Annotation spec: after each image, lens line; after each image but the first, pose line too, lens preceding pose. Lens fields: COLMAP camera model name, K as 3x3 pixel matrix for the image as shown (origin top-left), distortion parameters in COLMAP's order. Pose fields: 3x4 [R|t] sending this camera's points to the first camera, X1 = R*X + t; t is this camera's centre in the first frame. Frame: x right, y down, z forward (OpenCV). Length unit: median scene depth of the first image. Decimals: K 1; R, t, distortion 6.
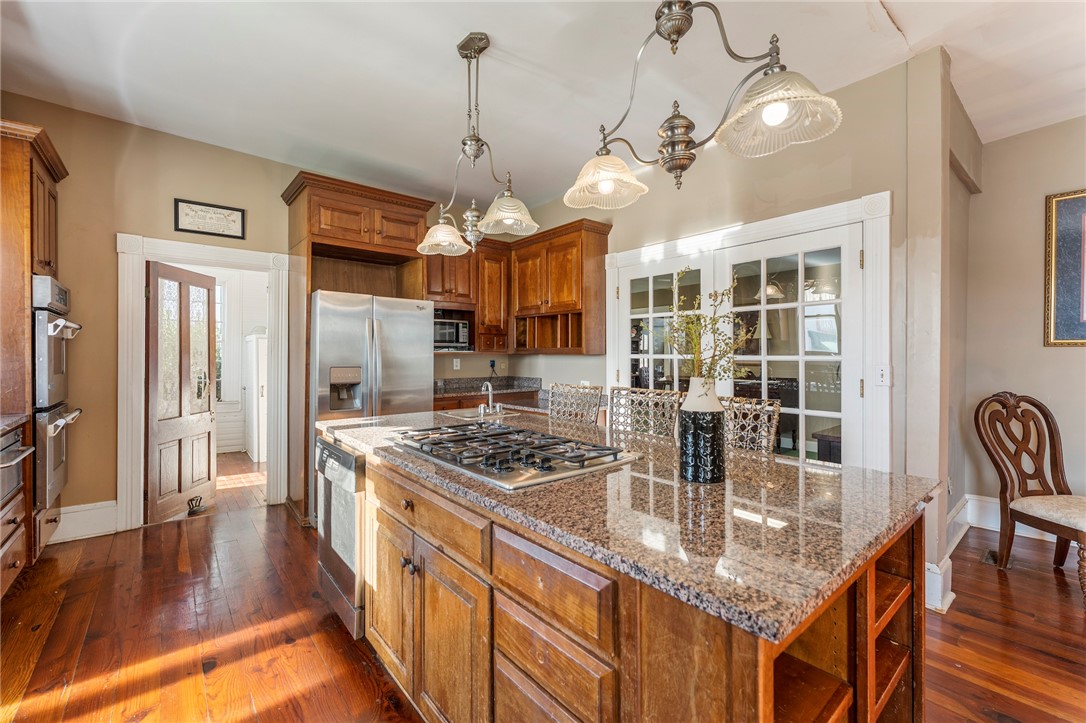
lens RADIAL K [[461.2, 0, 543.5], [0, 461.2, 355.5], [0, 0, 1]] dist [-0.000518, -0.000546]
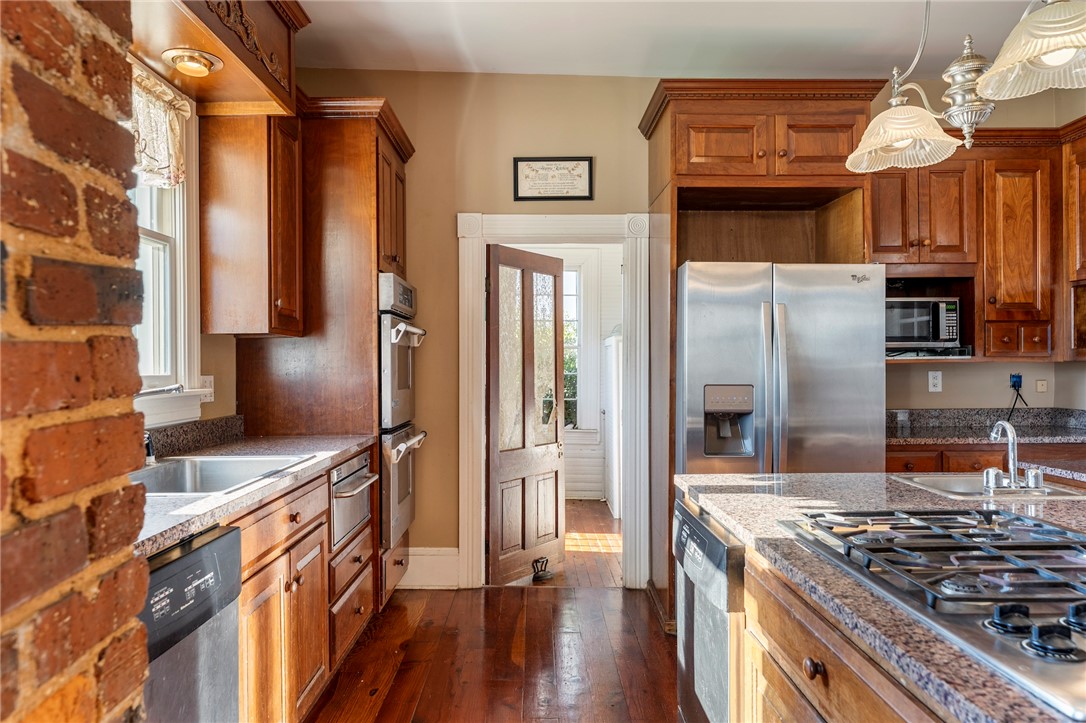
lens RADIAL K [[730.6, 0, 540.8], [0, 730.6, 360.9], [0, 0, 1]] dist [0.002281, -0.002310]
pose [[0.773904, -0.006732, -0.633267, -0.013060], [0.003222, 0.999972, -0.006693, -0.001022], [0.633294, 0.003139, 0.773905, 0.108616]]
